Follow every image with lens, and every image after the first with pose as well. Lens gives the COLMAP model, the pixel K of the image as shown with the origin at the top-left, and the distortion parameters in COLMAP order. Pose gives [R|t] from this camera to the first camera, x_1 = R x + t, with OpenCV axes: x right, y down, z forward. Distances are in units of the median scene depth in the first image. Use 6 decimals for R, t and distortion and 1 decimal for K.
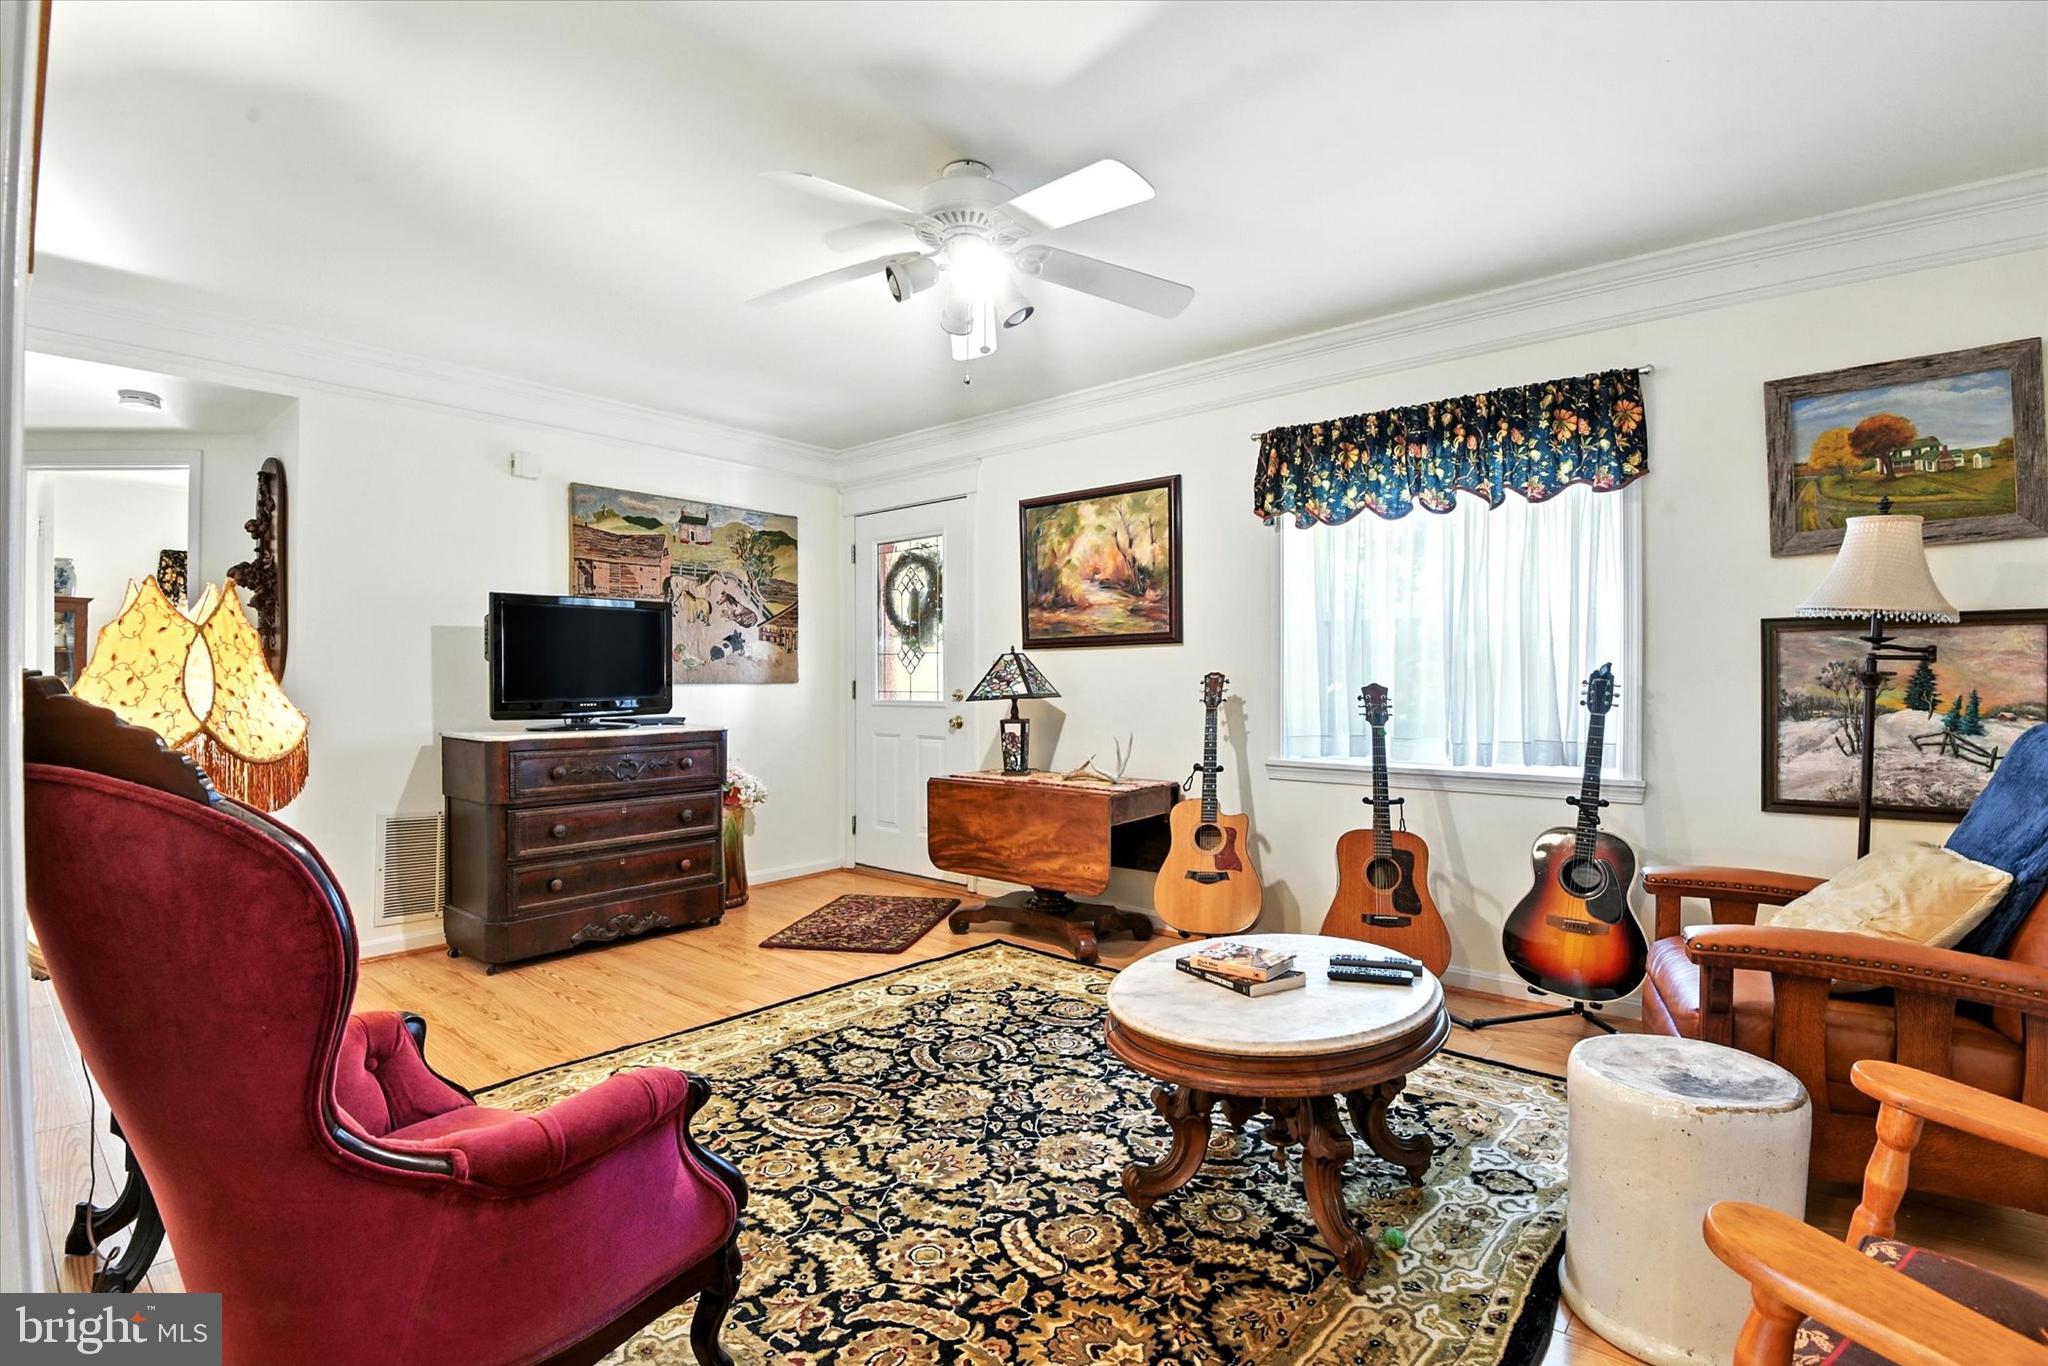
lens RADIAL K [[959.9, 0, 1008.4], [0, 959.9, 678.2], [0, 0, 1]] dist [0.000762, -0.041754]
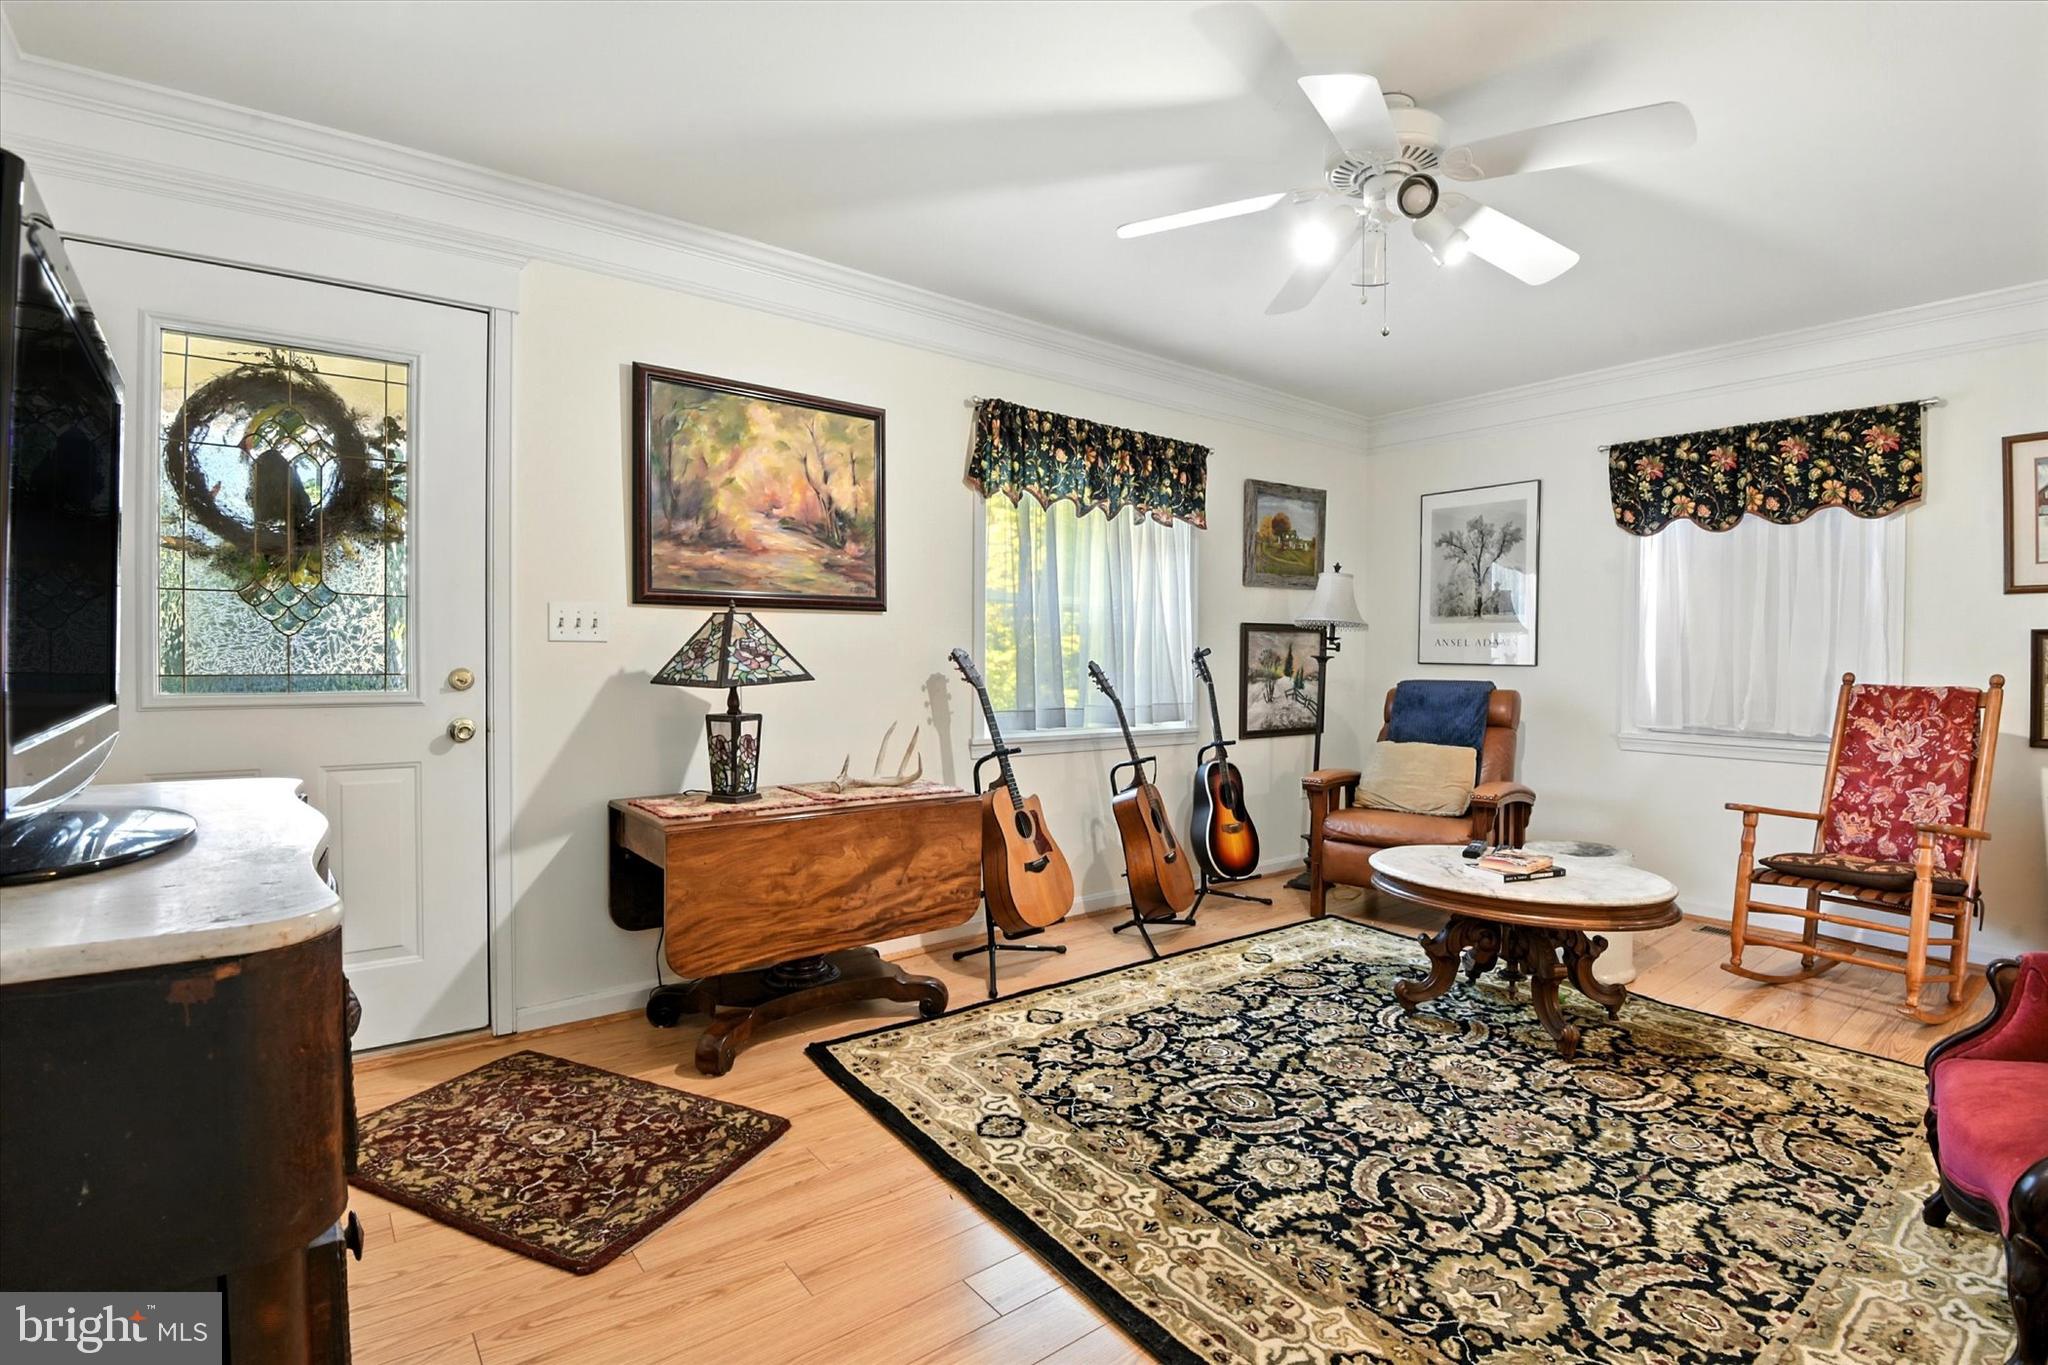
lens RADIAL K [[975.3, 0, 1025.8], [0, 975.3, 666.6], [0, 0, 1]] dist [-0.014865, -0.017349]
pose [[0.173899, -0.009977, 0.984713, -0.862770], [-0.015858, 0.999791, 0.012930, -0.001861], [-0.984636, -0.017864, 0.173705, 0.984993]]
